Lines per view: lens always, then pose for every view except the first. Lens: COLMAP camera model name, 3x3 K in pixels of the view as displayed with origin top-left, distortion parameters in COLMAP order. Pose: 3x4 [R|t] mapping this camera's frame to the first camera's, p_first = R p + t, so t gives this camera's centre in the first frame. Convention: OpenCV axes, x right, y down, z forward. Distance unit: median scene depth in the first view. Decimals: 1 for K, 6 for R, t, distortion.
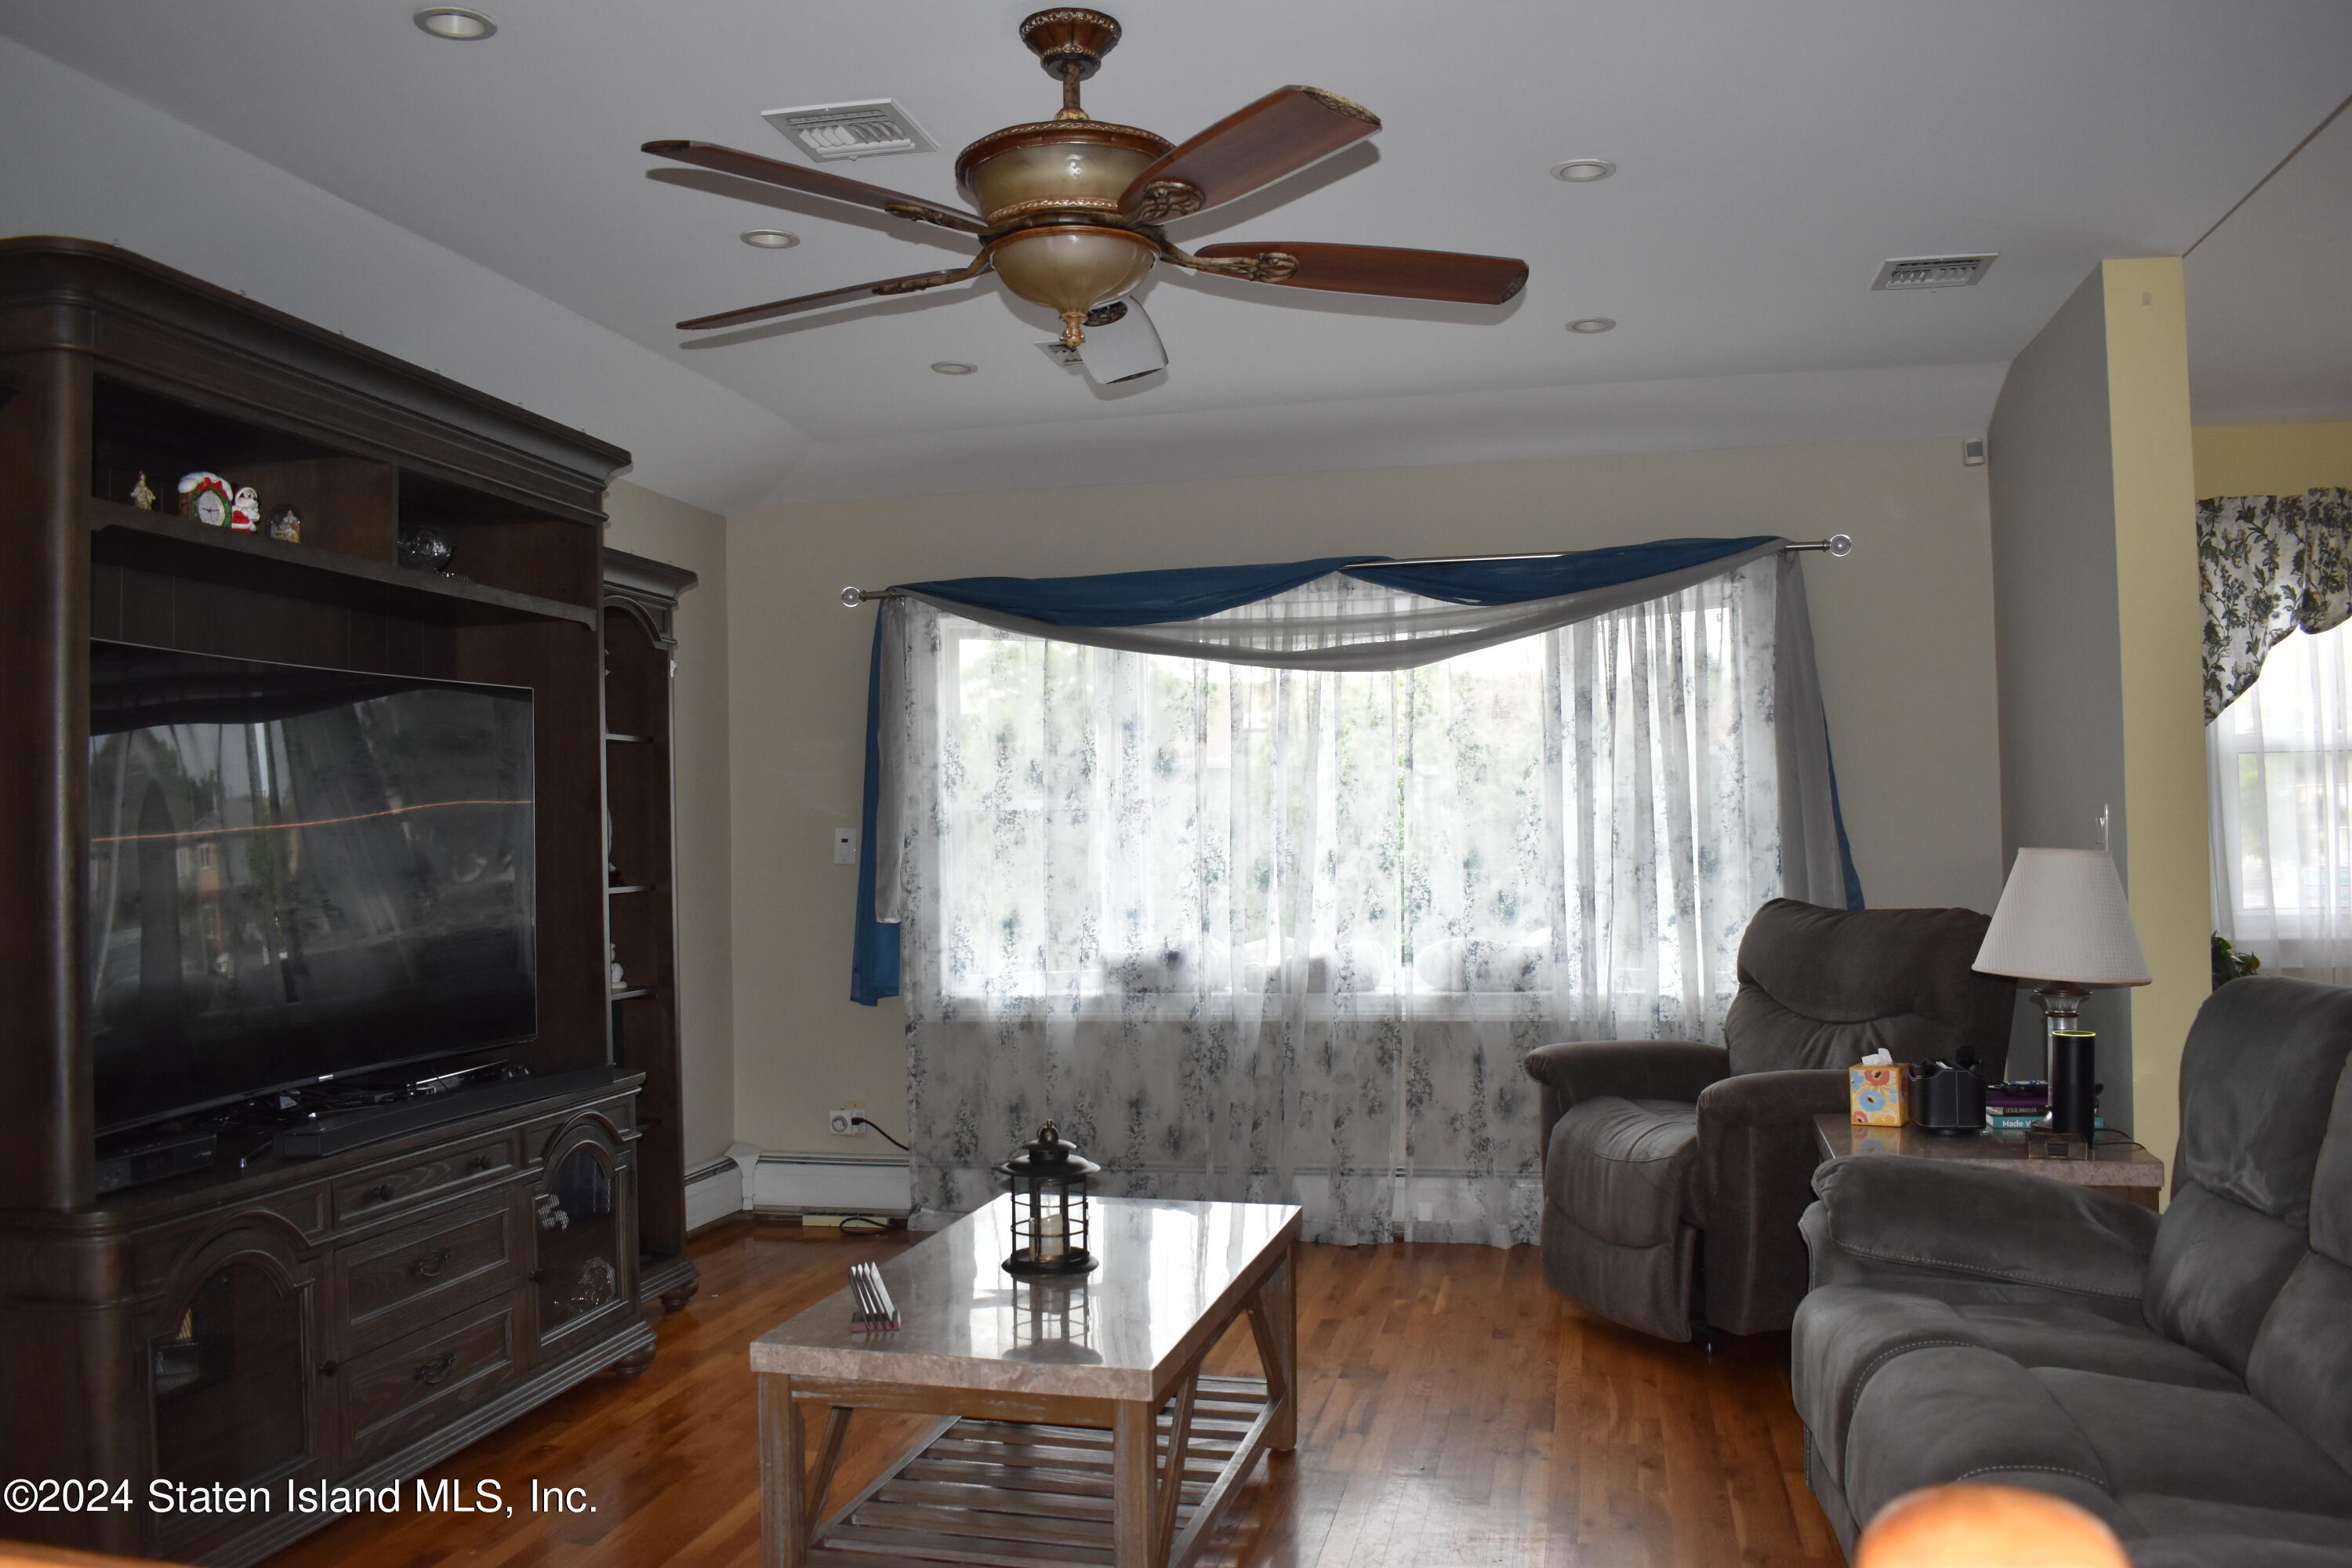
lens RADIAL K [[1855.6, 0, 1176.0], [0, 1855.6, 784.0], [0, 0, 1]] dist [-0.092424, 0.002538]
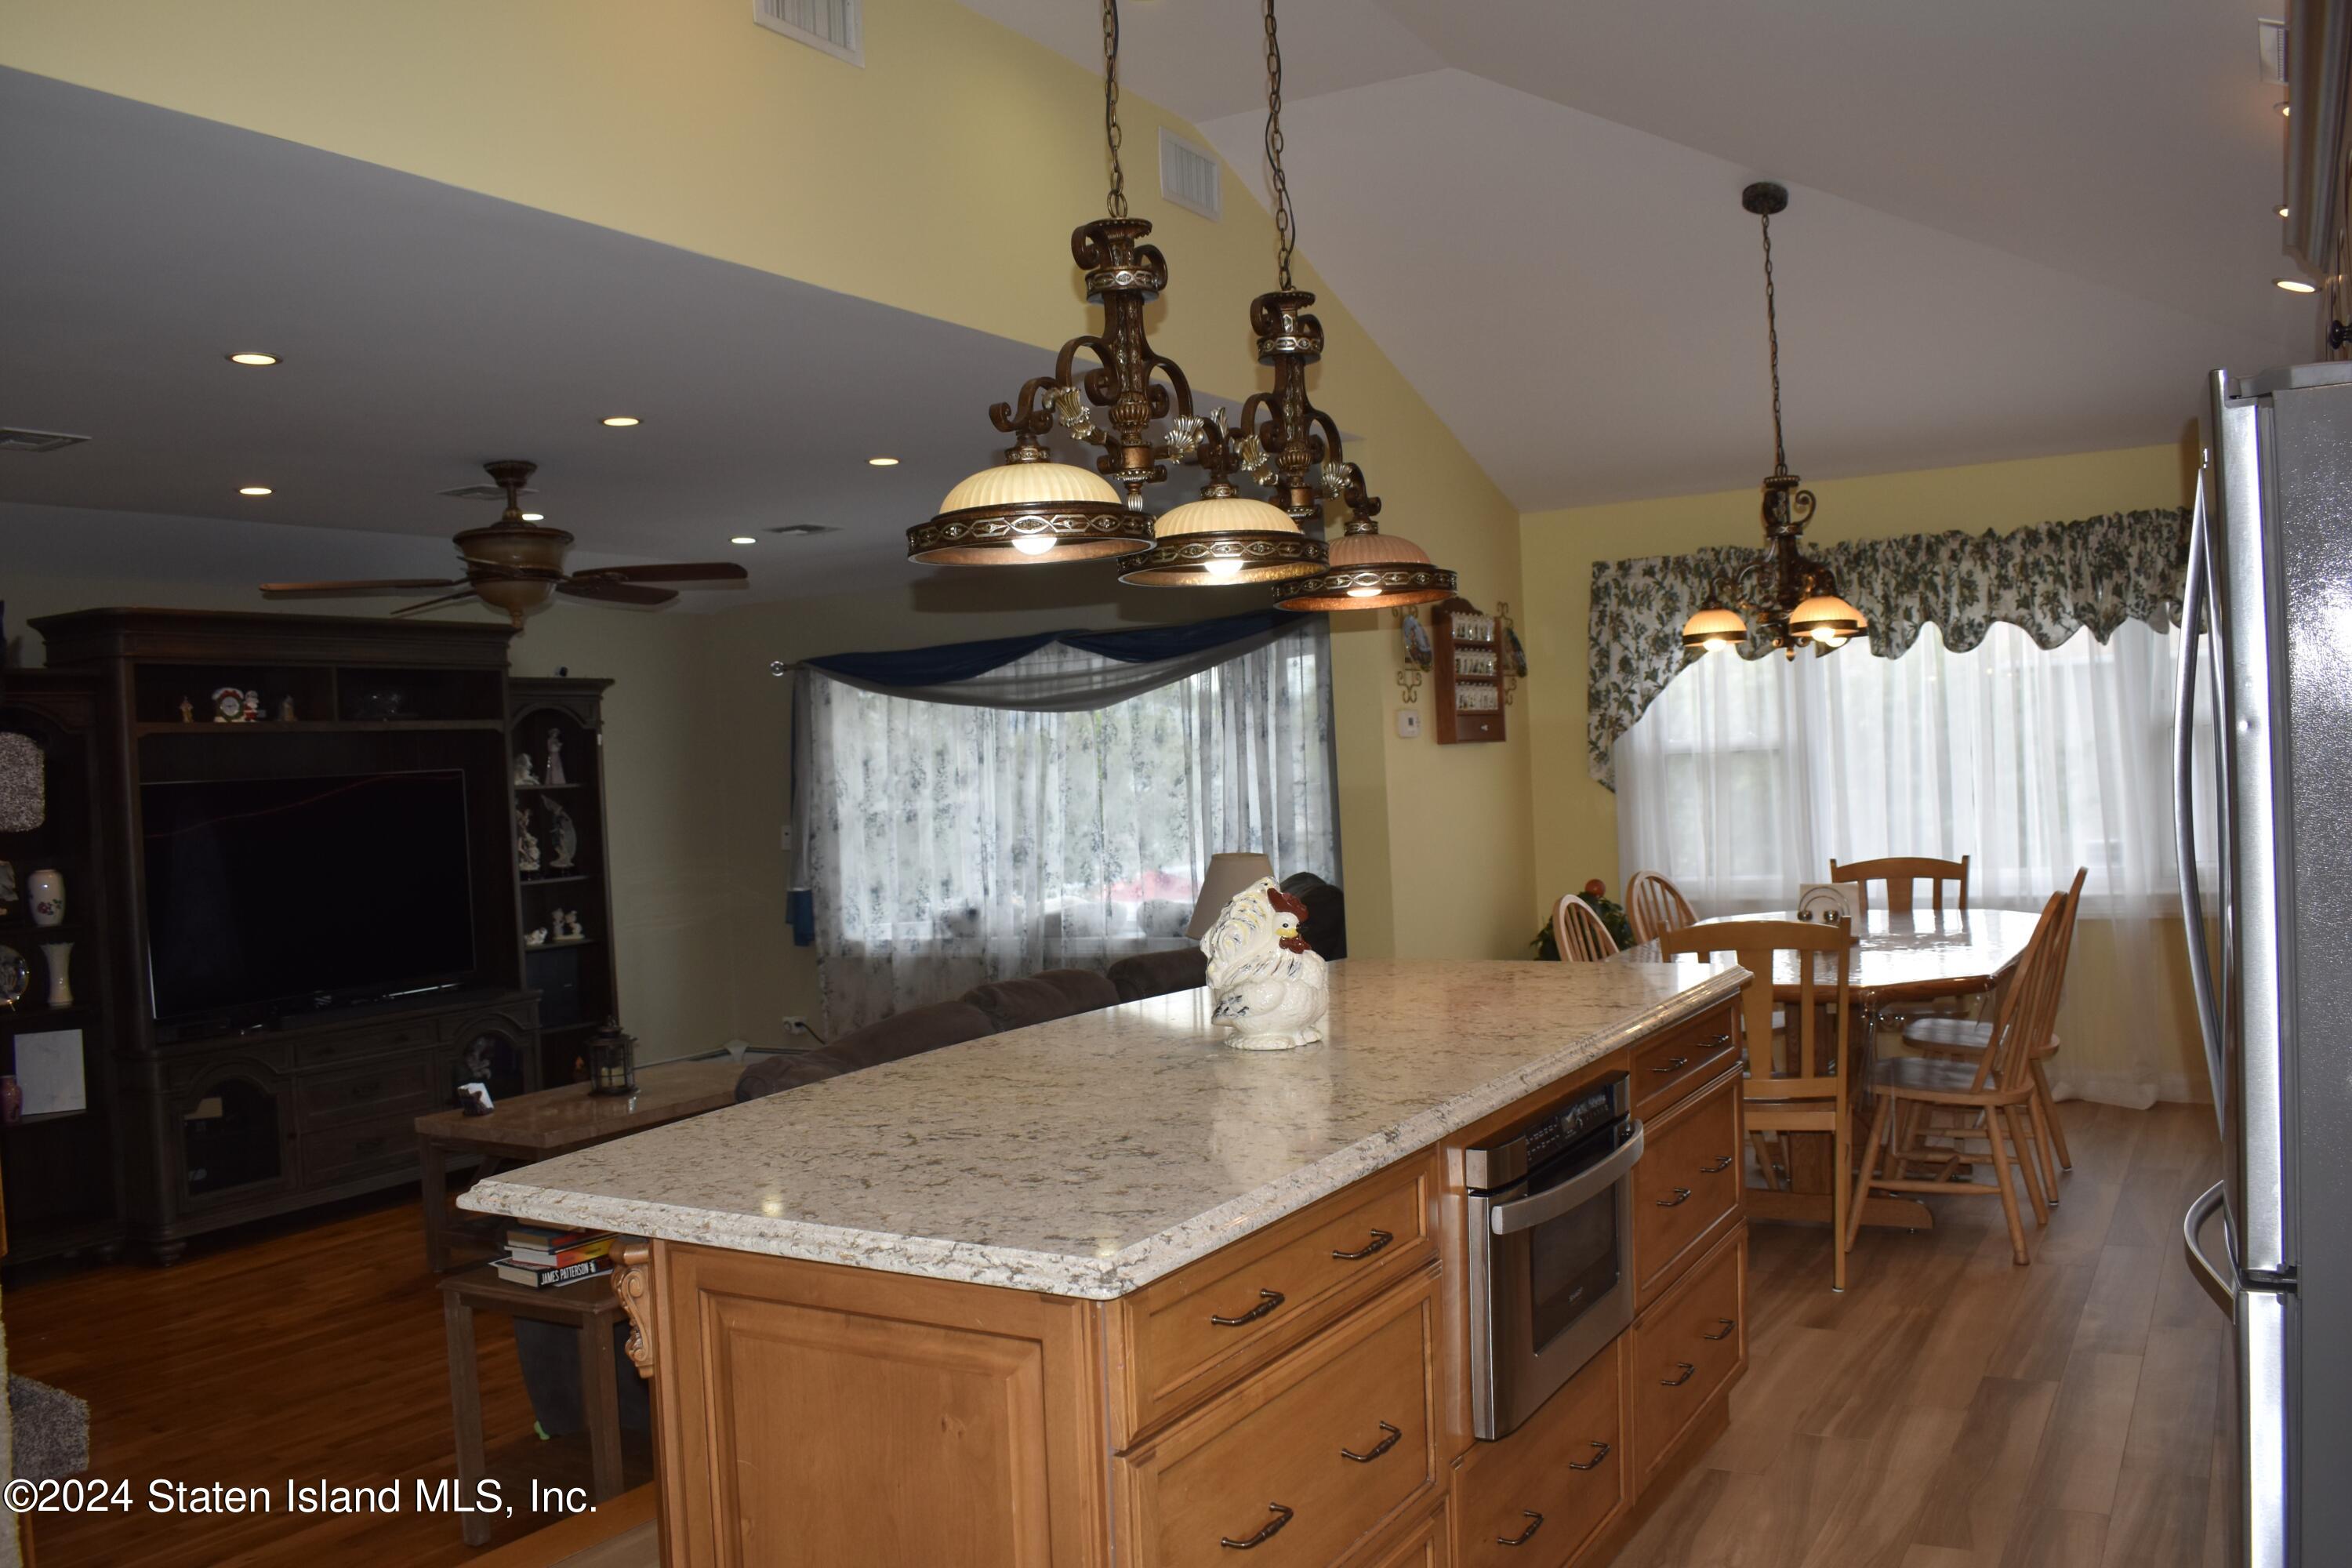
lens RADIAL K [[1923.8, 0, 1176.0], [0, 1923.8, 784.0], [0, 0, 1]] dist [-0.093718, 0.014380]
pose [[0.952585, -0.028185, -0.302964, 0.621662], [0.042011, 0.998347, 0.039212, -0.060040], [0.301358, -0.050081, 0.952195, -0.379047]]
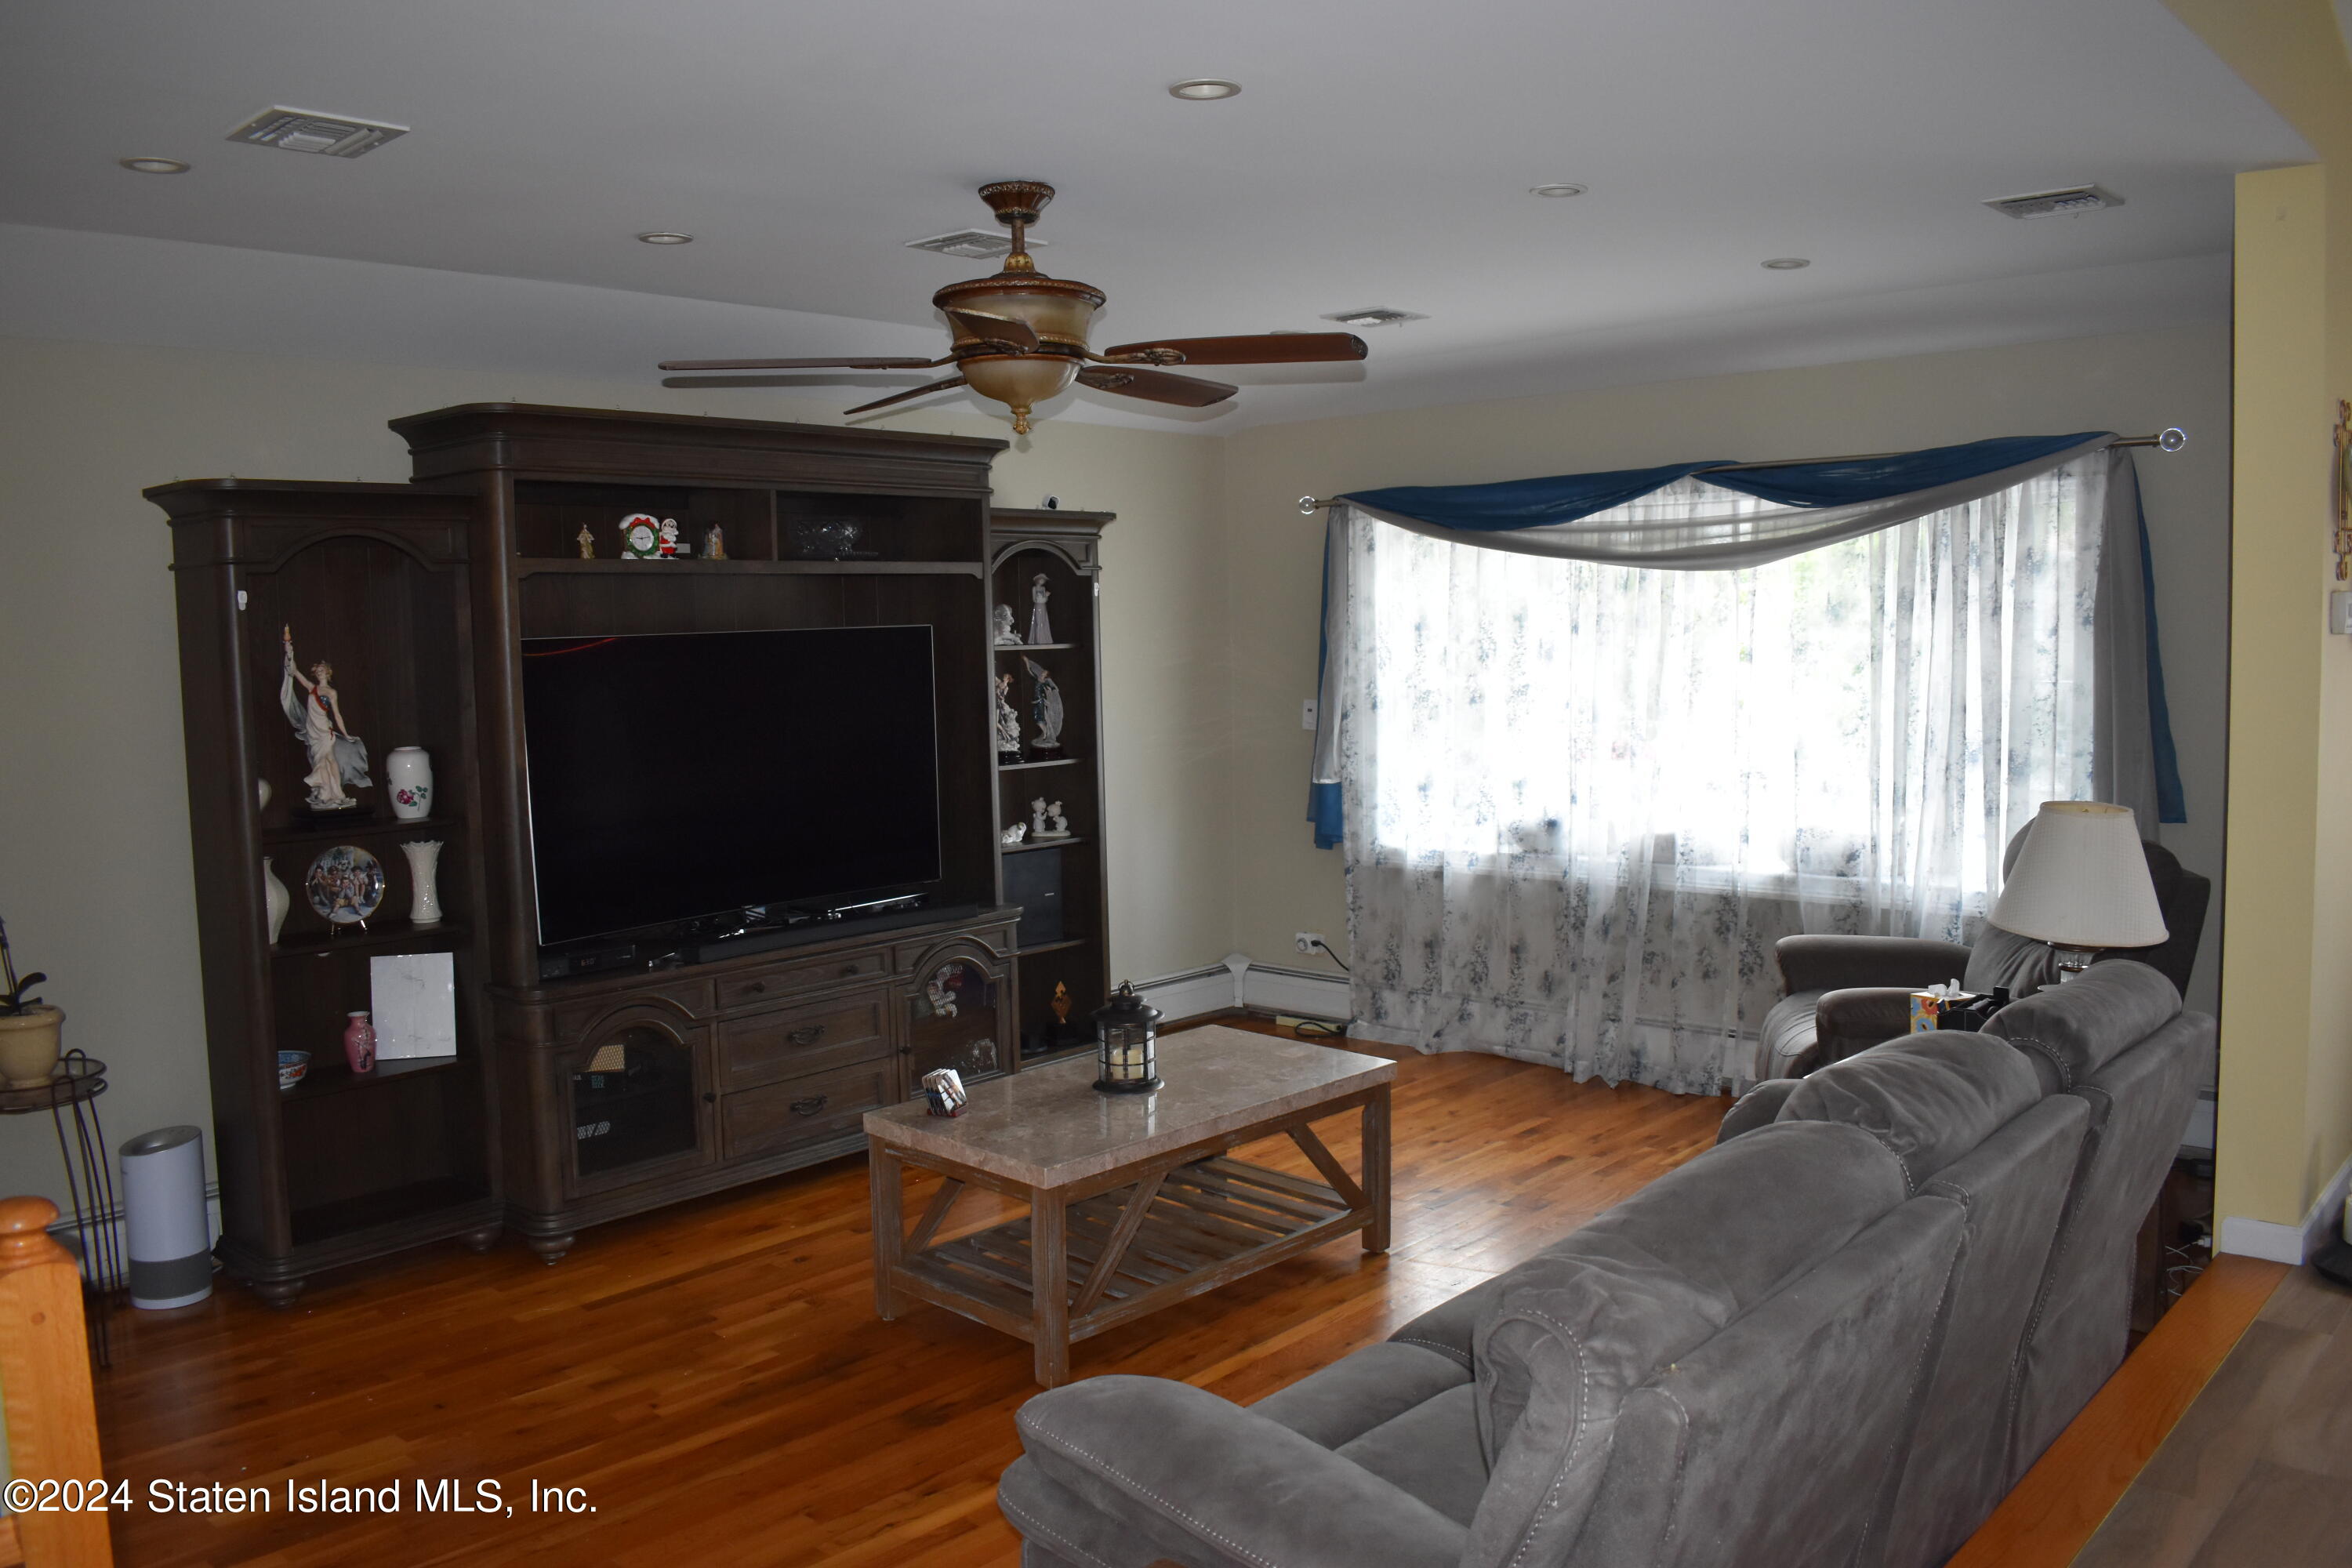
lens RADIAL K [[1825.2, 0, 1176.0], [0, 1825.2, 784.0], [0, 0, 1]] dist [-0.094732, -0.000564]
pose [[0.866188, 0.042515, -0.497906, 0.360154], [0.019118, 0.992826, 0.118033, -0.067687], [0.499352, -0.111758, 0.859161, -0.063148]]
